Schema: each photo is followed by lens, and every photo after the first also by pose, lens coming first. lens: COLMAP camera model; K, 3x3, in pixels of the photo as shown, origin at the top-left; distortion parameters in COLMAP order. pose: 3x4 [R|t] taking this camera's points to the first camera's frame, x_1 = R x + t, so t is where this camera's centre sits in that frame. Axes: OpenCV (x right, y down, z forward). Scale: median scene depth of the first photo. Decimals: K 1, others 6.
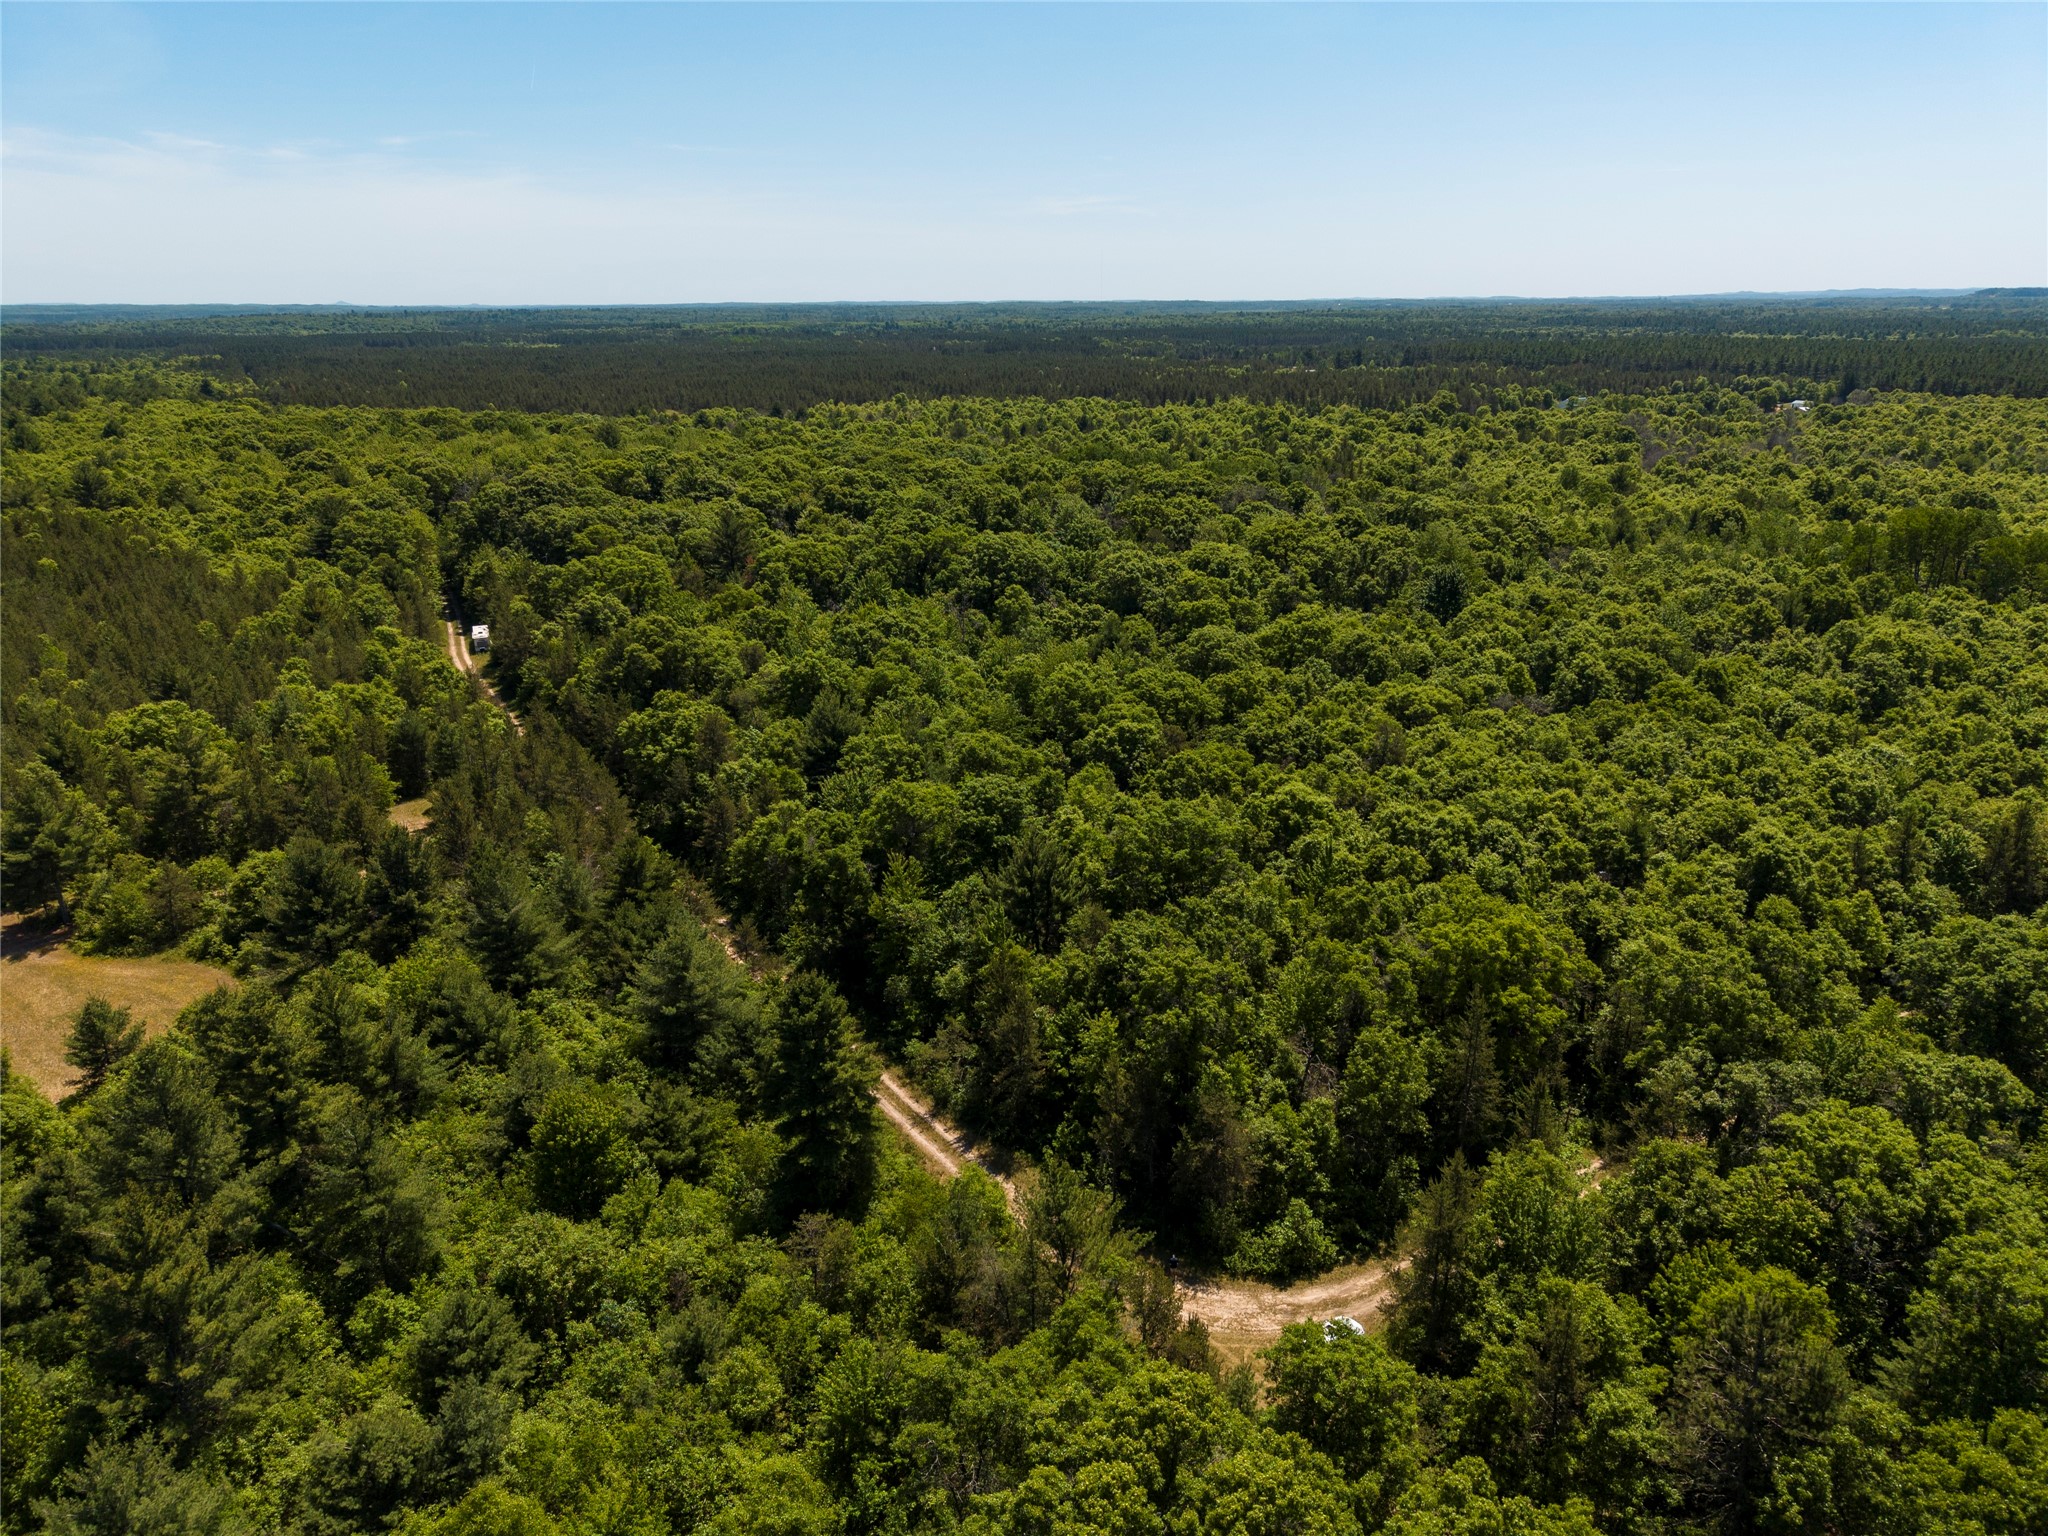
lens RADIAL K [[1384.0, 0, 1027.9], [0, 1384.0, 763.2], [0, 0, 1]] dist [-0.008924, -0.012051]
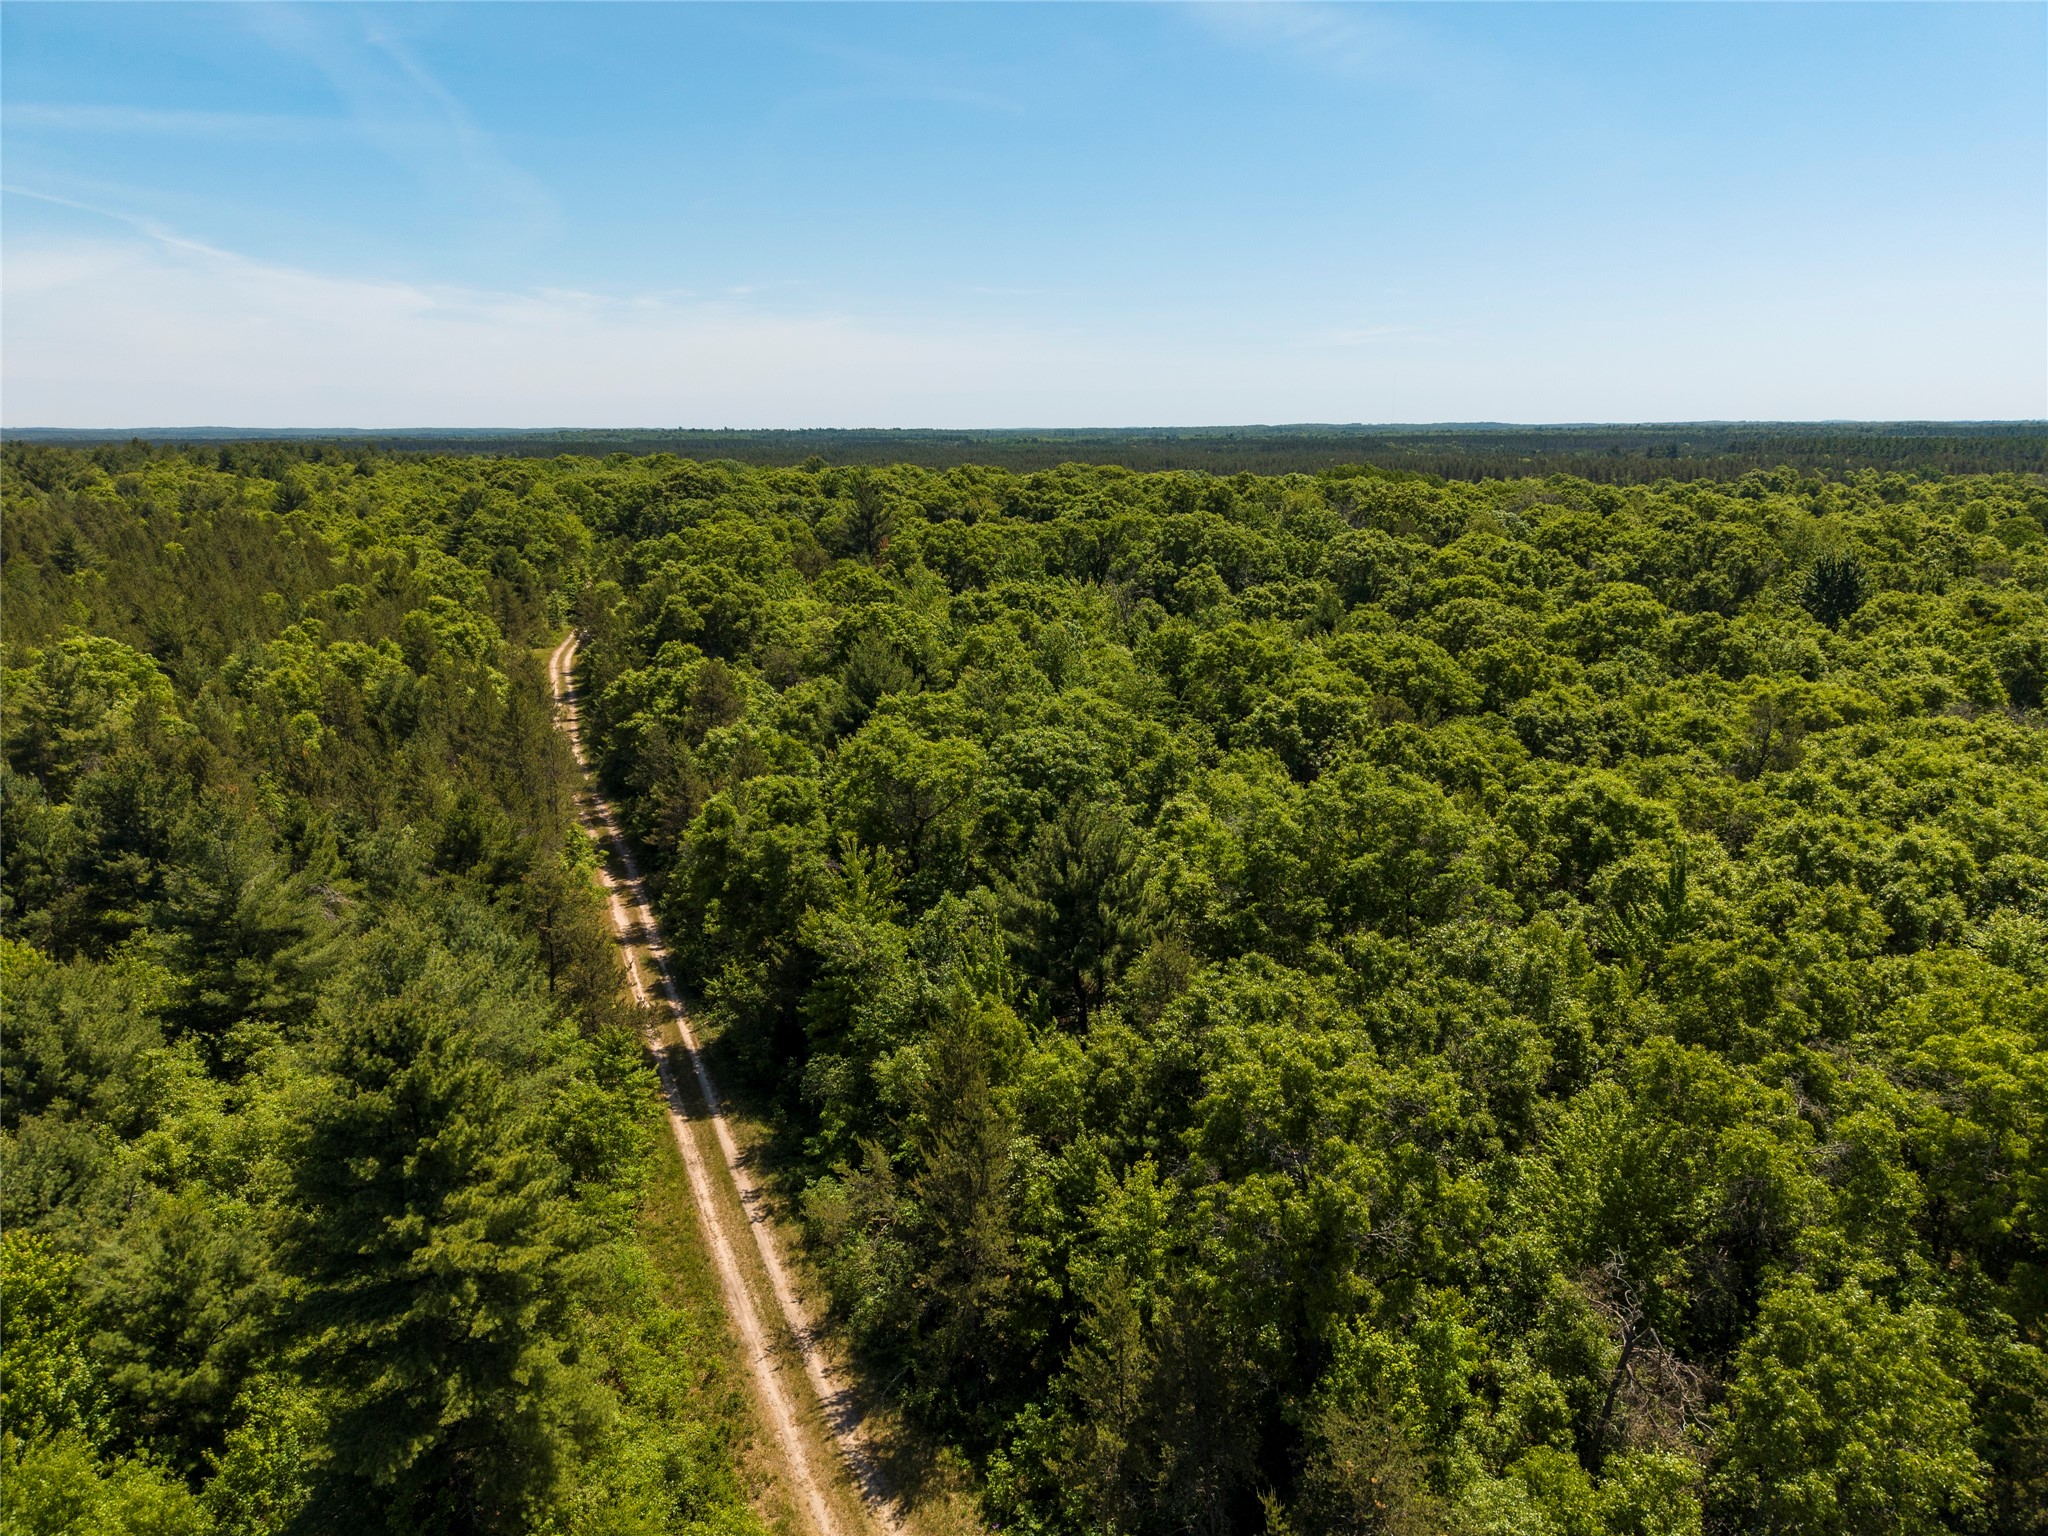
lens RADIAL K [[1384.0, 0, 1019.4], [0, 1384.0, 776.7], [0, 0, 1]] dist [-0.008924, -0.012051]
pose [[0.978822, 0.050311, -0.198434, 0.084257], [-0.065120, 0.995501, -0.068820, 0.076441], [0.194079, 0.080284, 0.977695, 0.467721]]
